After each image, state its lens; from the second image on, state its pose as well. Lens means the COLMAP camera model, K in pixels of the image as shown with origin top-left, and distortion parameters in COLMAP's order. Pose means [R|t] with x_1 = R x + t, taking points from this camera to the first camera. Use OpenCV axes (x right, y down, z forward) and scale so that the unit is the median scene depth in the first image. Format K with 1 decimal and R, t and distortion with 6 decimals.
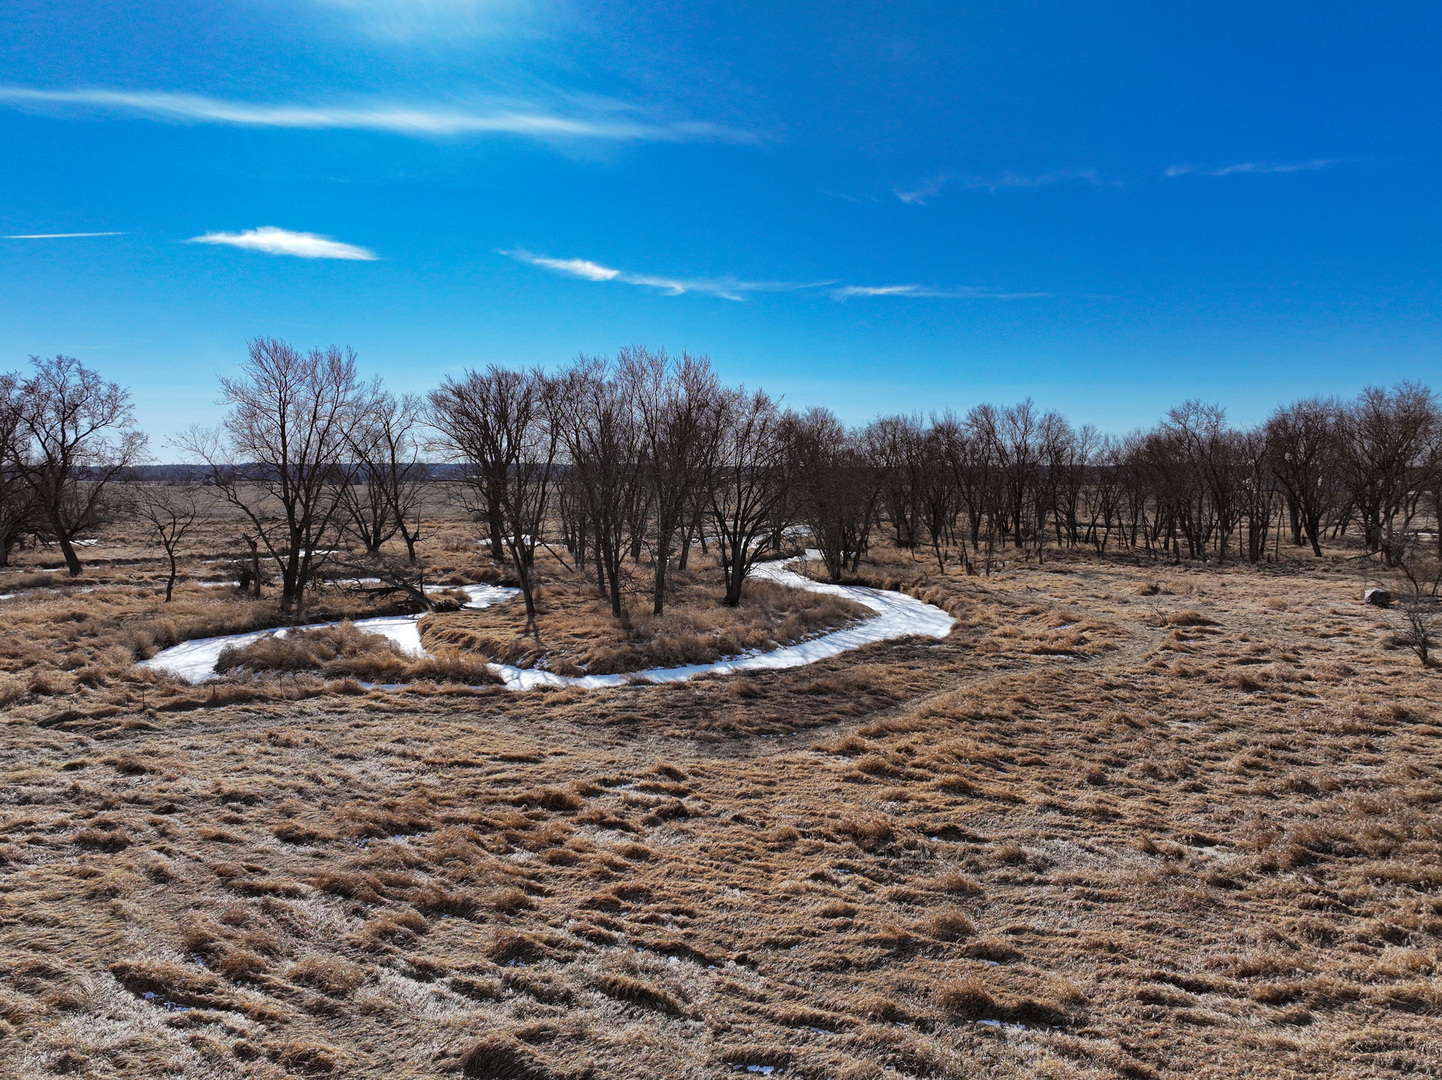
lens RADIAL K [[1018.8, 0, 729.3], [0, 1018.8, 536.9], [0, 0, 1]] dist [0.000635, 0.004282]
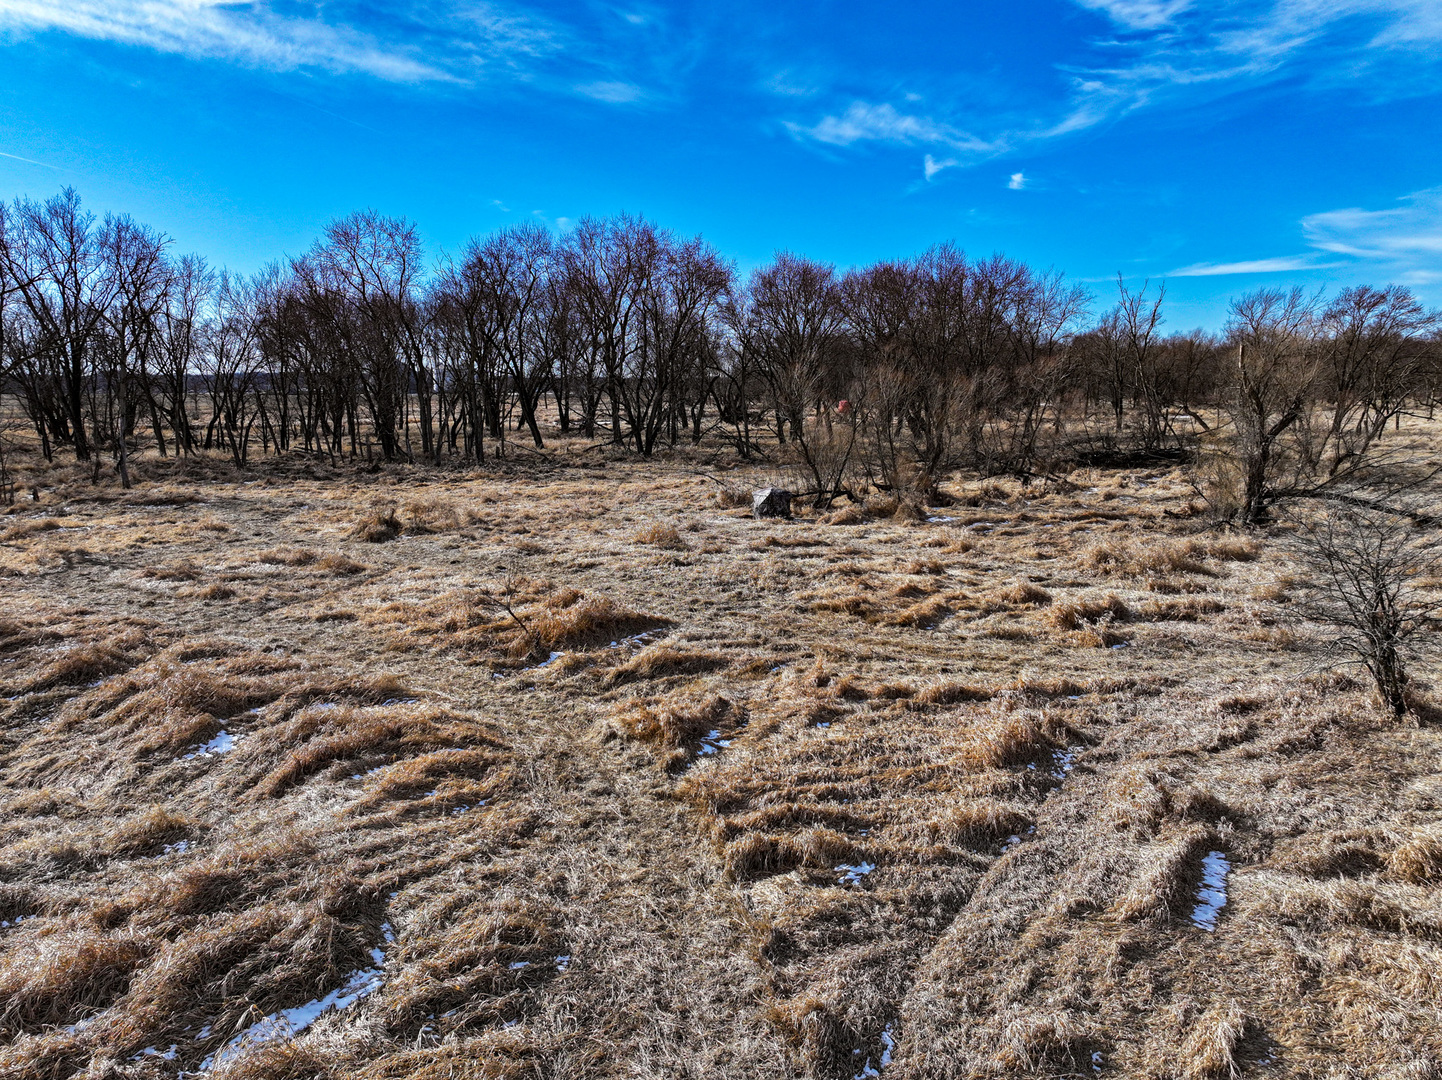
lens RADIAL K [[1018.8, 0, 729.3], [0, 1018.8, 536.9], [0, 0, 1]] dist [0.000635, 0.004282]
pose [[0.683253, -0.117611, 0.720648, 0.133879], [0.056111, 0.992482, 0.108774, 0.010675], [-0.728023, -0.033884, 0.684715, 0.406084]]
